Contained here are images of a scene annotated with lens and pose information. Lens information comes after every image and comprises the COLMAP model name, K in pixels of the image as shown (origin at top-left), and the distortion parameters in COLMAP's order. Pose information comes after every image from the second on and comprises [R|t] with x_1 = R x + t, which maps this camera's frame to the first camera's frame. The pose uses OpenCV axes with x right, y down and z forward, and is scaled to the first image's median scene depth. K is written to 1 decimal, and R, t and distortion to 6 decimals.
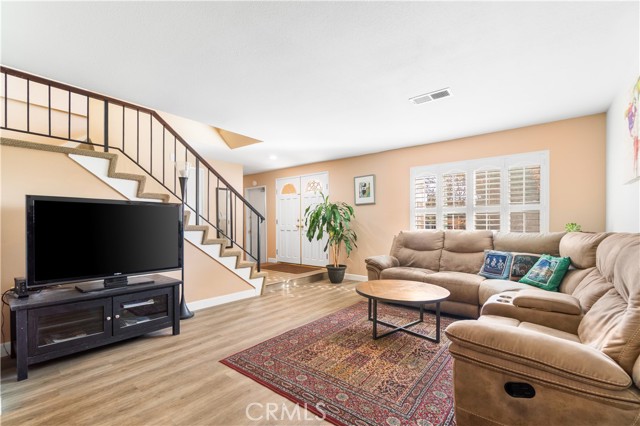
lens RADIAL K [[282.4, 0, 313.7], [0, 282.4, 218.8], [0, 0, 1]] dist [-0.001076, 0.000004]
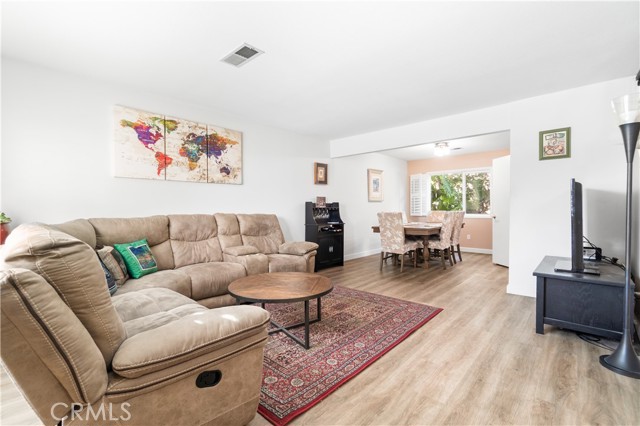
lens RADIAL K [[287.0, 0, 319.3], [0, 287.0, 208.8], [0, 0, 1]] dist [-0.001542, 0.000055]
pose [[-0.998999, 0.004278, 0.044533, 0.118456], [0.003814, 0.999938, -0.010498, 0.022445], [-0.044575, -0.010318, -0.998953, 1.453022]]
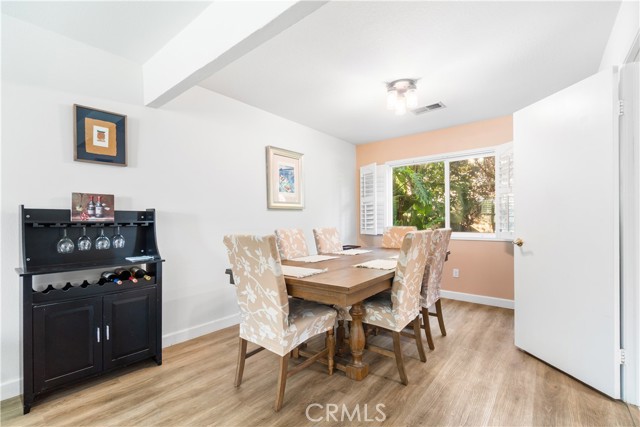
lens RADIAL K [[282.4, 0, 313.7], [0, 282.4, 219.3], [0, 0, 1]] dist [-0.001076, 0.000004]
pose [[-0.999986, 0.004109, 0.003372, -0.259731], [0.004051, 0.999849, -0.016914, 0.007632], [-0.003441, -0.016900, -0.999851, 0.567884]]
